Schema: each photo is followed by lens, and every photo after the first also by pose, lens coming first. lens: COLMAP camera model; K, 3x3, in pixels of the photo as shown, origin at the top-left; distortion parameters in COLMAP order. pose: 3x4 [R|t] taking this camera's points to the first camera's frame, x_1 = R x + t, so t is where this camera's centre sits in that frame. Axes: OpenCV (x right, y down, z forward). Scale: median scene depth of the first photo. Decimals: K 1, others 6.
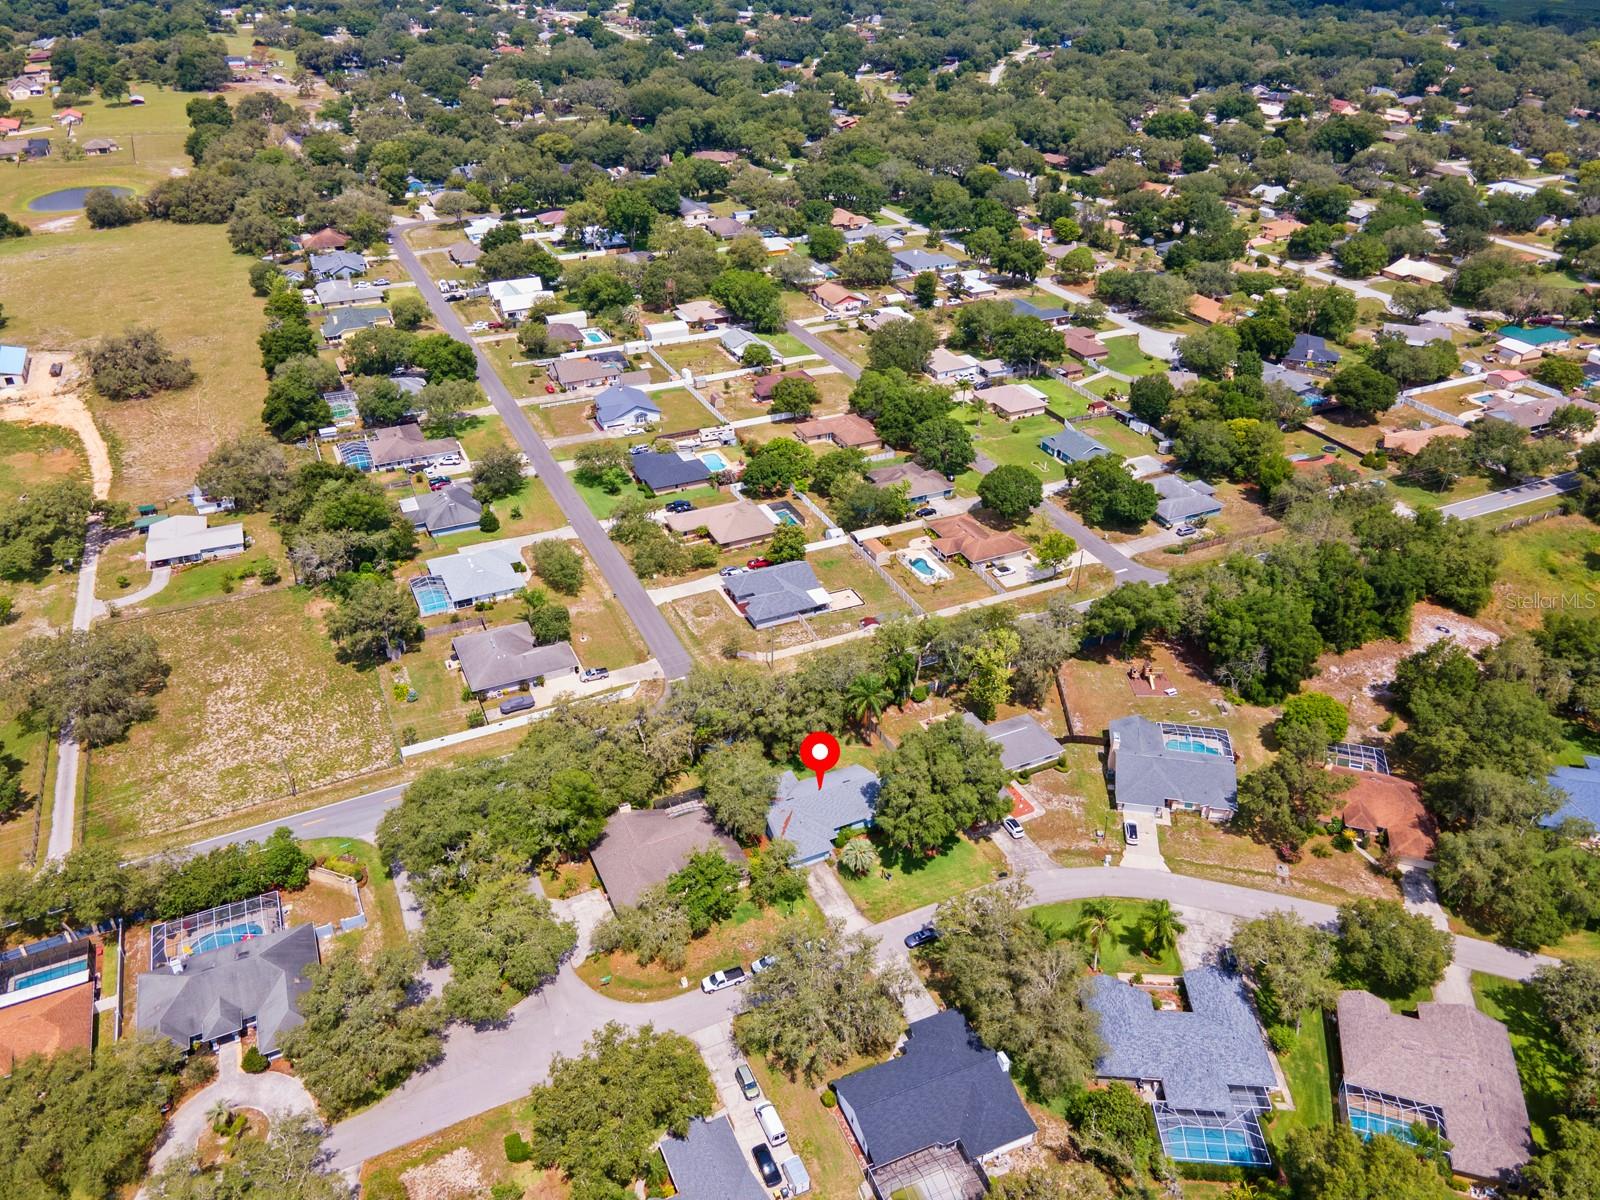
lens RADIAL K [[1125.0, 0, 800.0], [0, 1125.0, 600.0], [0, 0, 1]] dist [-0.004956, 0.079473]
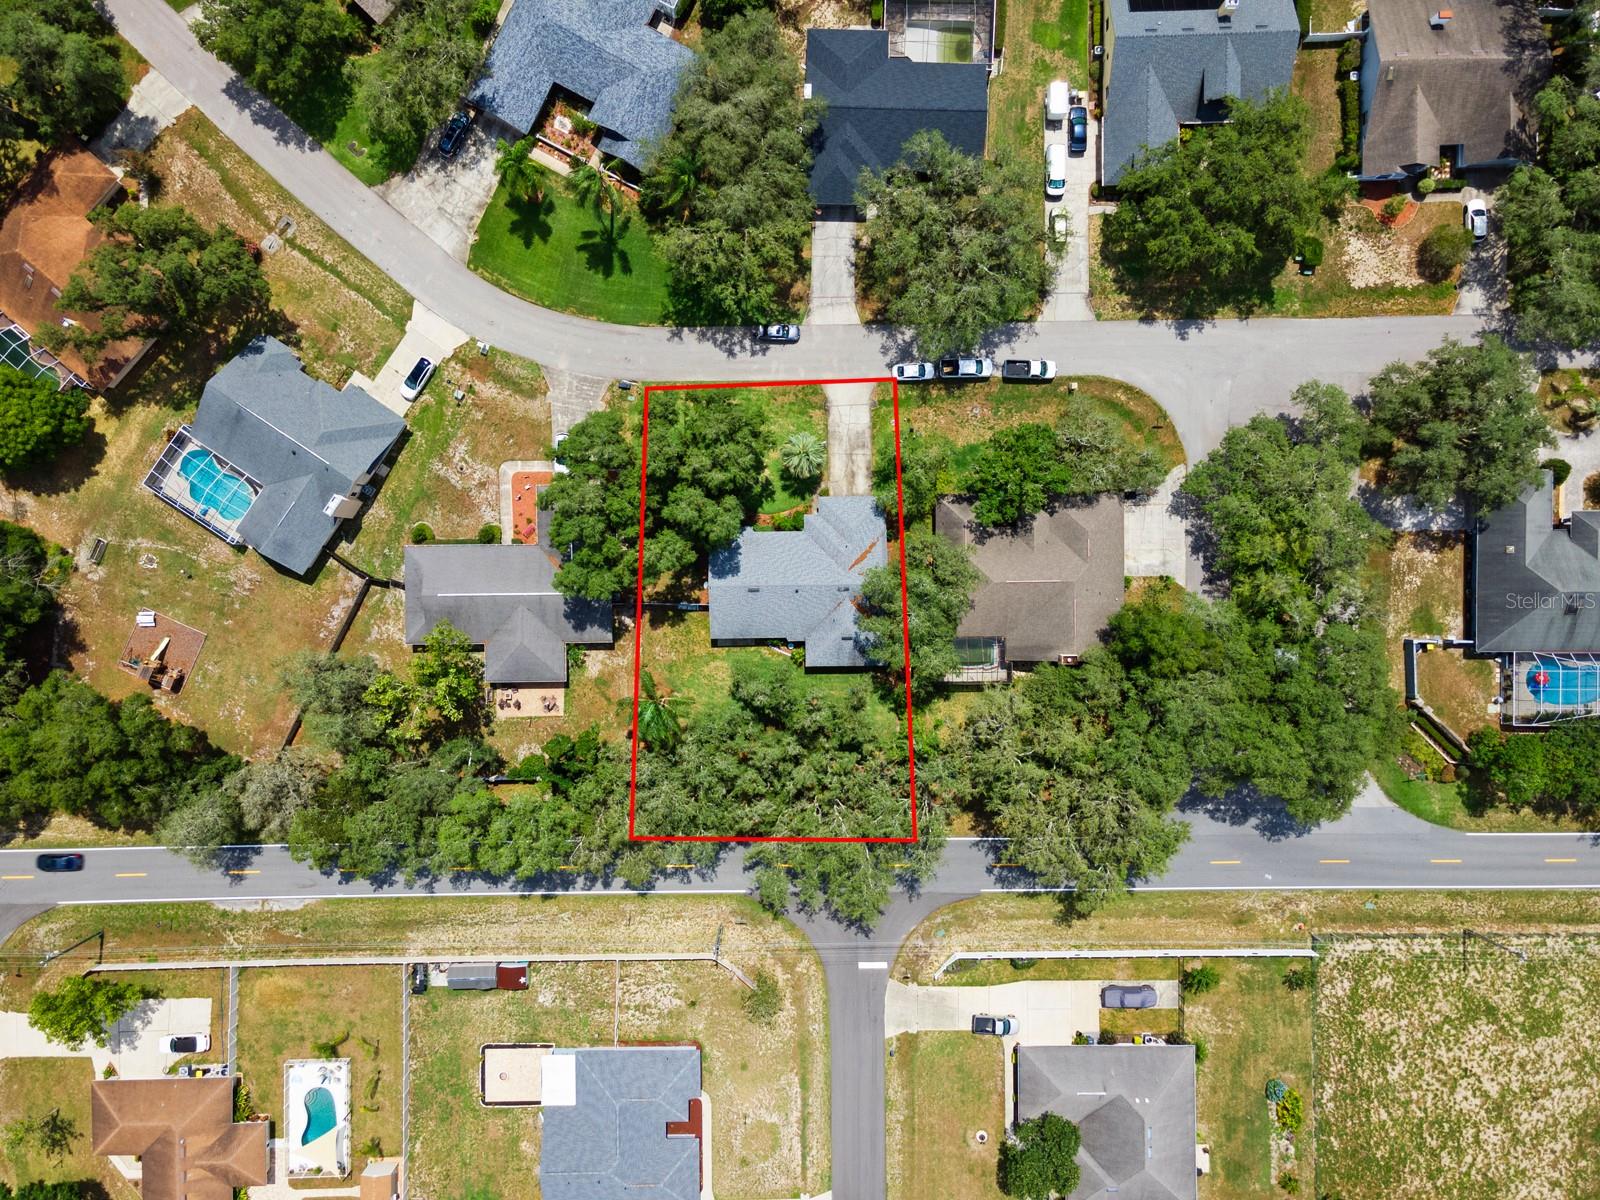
lens RADIAL K [[1125.0, 0, 800.0], [0, 1125.0, 600.0], [0, 0, 1]] dist [-0.004956, 0.079473]
pose [[-0.906631, -0.421605, -0.016411, 0.024847], [0.221443, -0.508585, 0.832048, -0.419579], [-0.359142, 0.750727, 0.554461, 0.630917]]
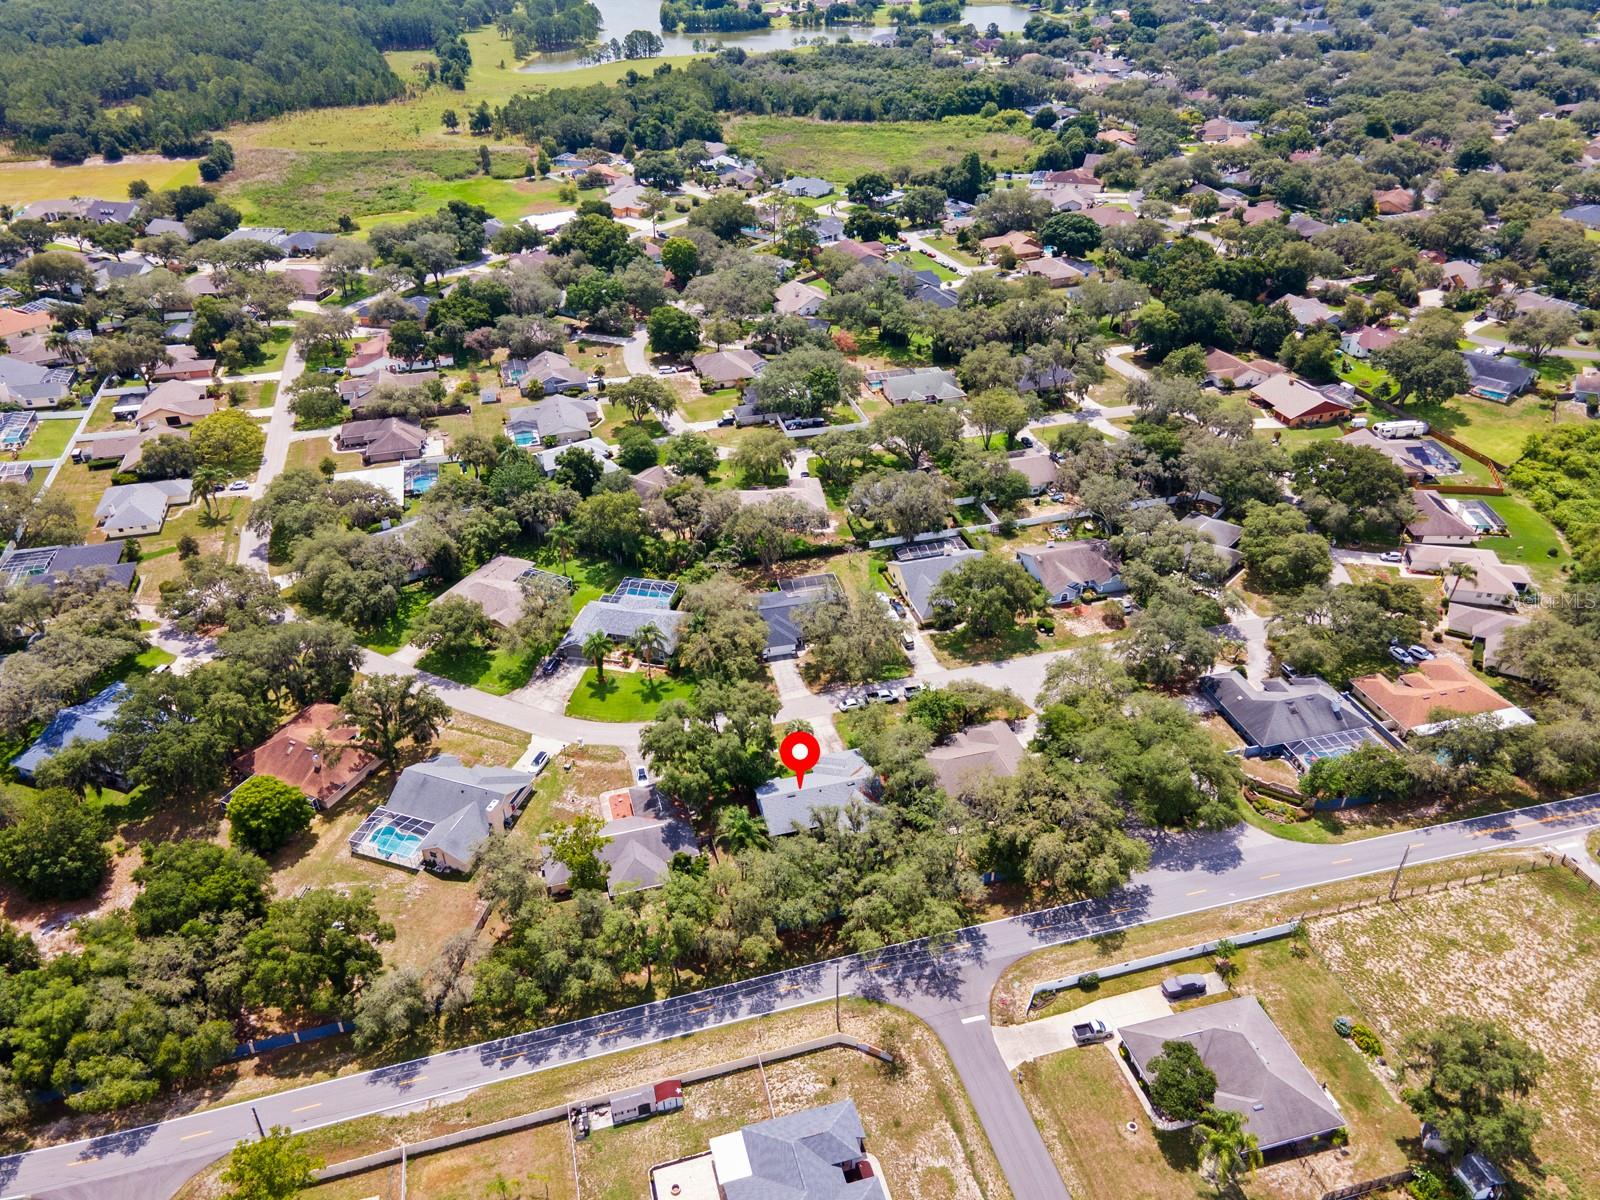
lens RADIAL K [[1125.0, 0, 800.0], [0, 1125.0, 600.0], [0, 0, 1]] dist [-0.004956, 0.079473]
pose [[-0.985634, -0.093233, 0.140830, -0.092645], [0.092527, 0.399498, 0.912053, -0.836520], [-0.141294, 0.911981, -0.385133, 1.261615]]
